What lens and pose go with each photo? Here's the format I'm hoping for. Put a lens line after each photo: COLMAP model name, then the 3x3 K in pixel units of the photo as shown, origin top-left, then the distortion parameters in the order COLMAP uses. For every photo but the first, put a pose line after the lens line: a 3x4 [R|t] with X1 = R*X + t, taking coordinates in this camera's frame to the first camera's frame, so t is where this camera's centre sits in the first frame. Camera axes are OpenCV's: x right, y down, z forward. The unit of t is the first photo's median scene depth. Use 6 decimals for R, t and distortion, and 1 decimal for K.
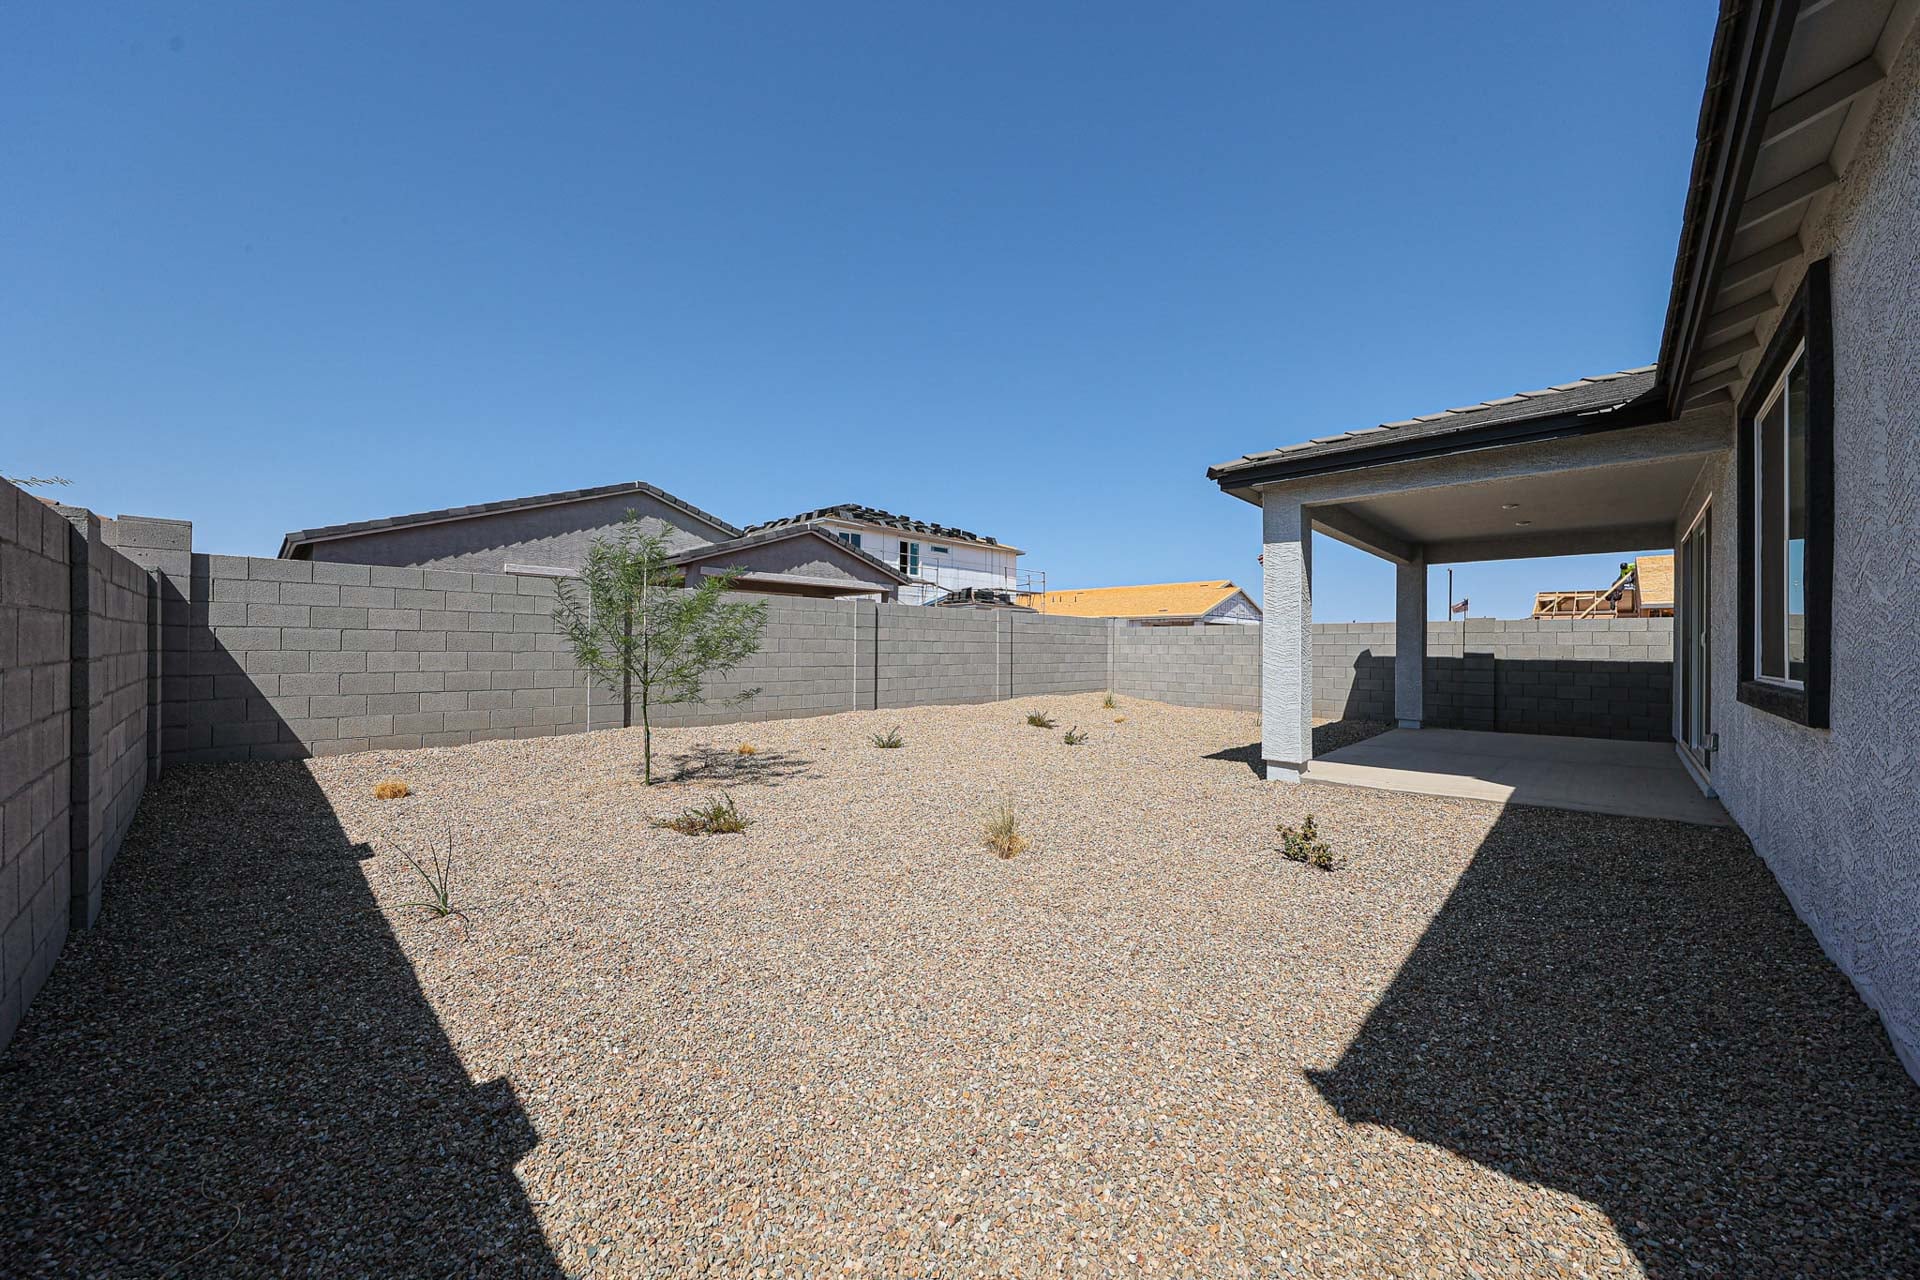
lens RADIAL K [[675.5, 0, 960.0], [0, 675.5, 640.0], [0, 0, 1]] dist [0.001443, 0.000011]
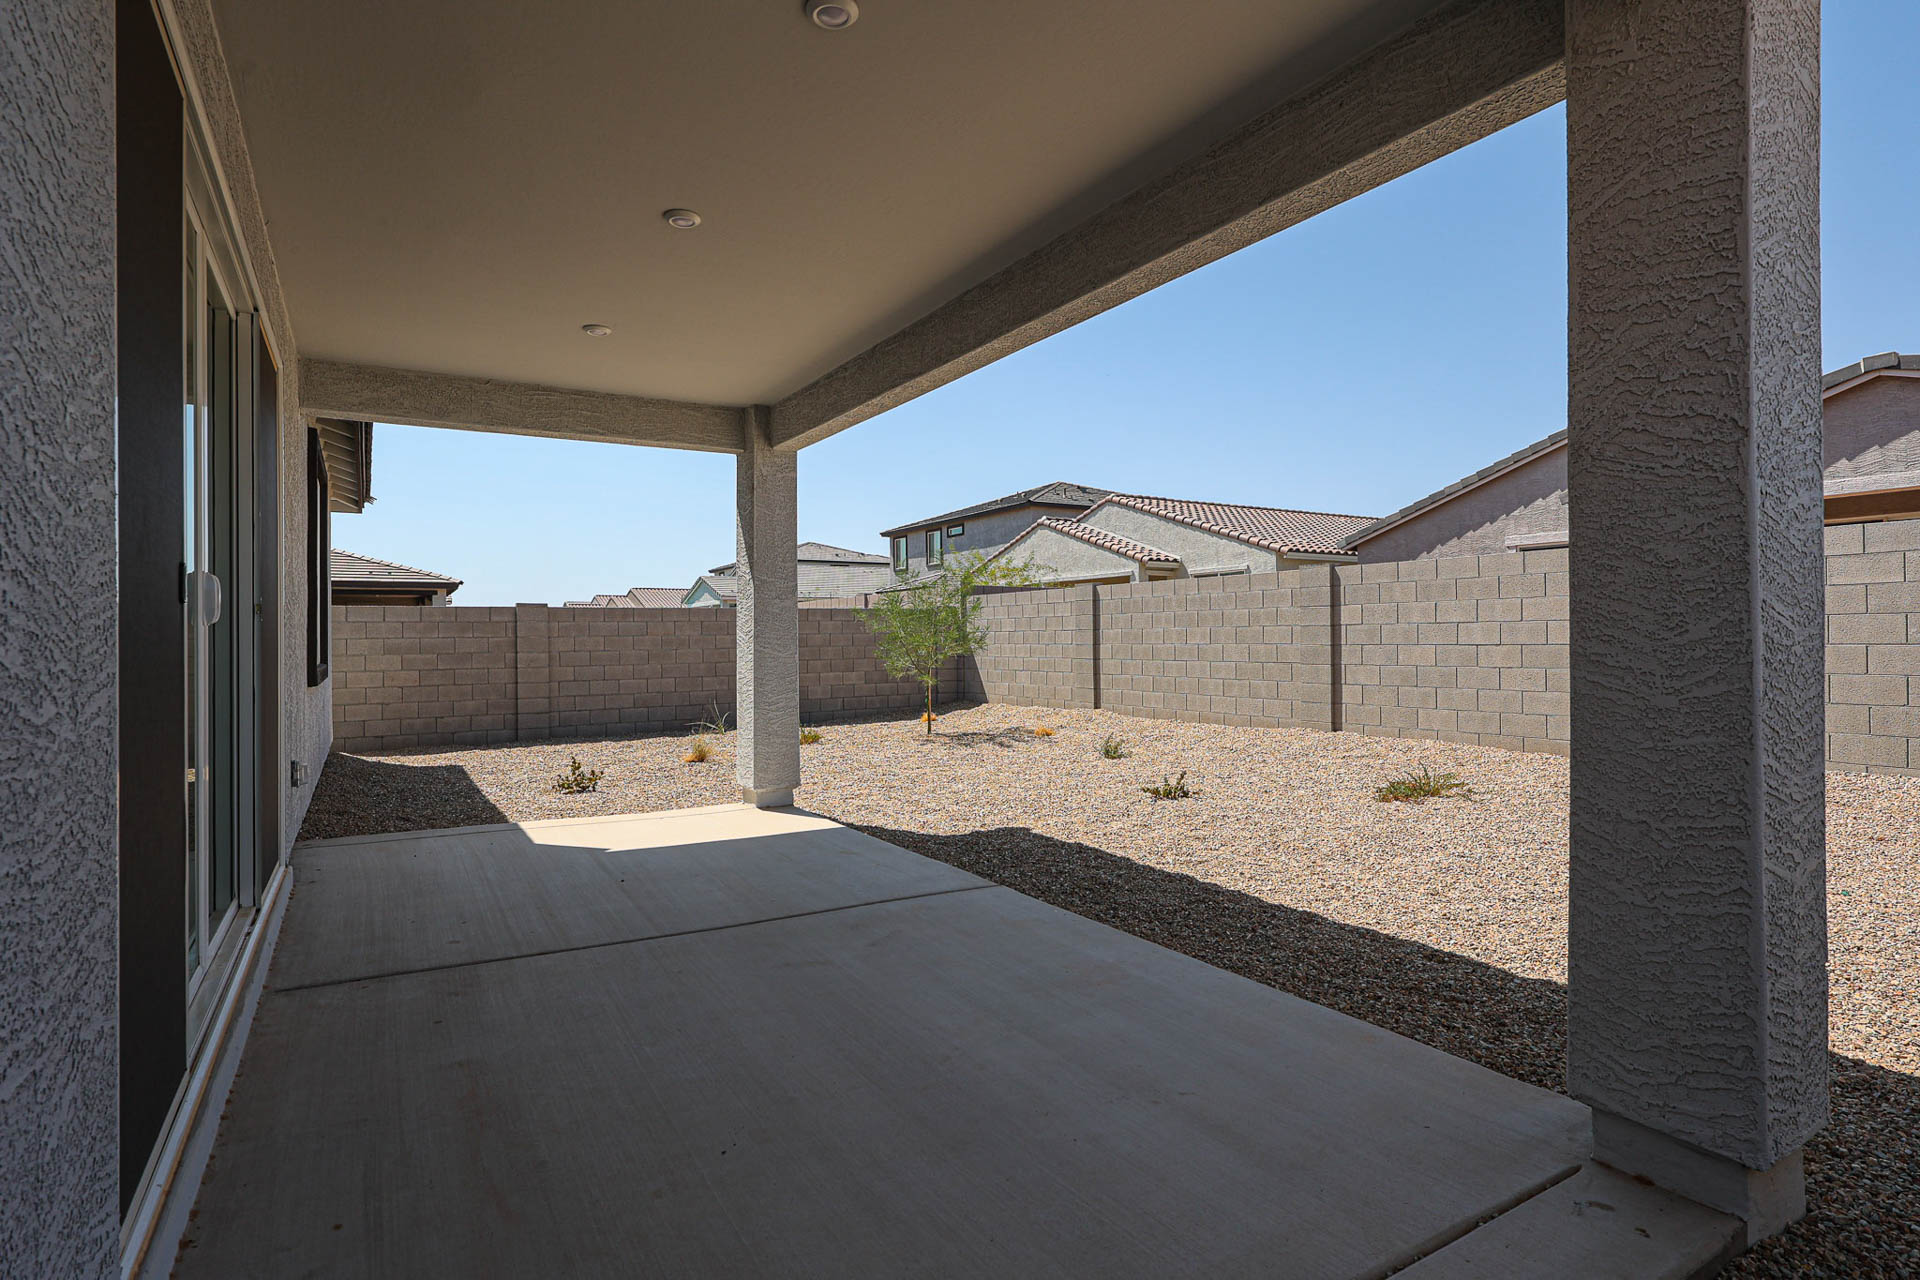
lens RADIAL K [[1057.1, 0, 955.1], [0, 1057.1, 638.7], [0, 0, 1]] dist [0.002185, 0.000738]
pose [[-0.303548, -0.008336, -0.952780, 0.952802], [0.015156, 0.999793, -0.013576, 0.021686], [0.952695, -0.018561, -0.303359, 0.959636]]
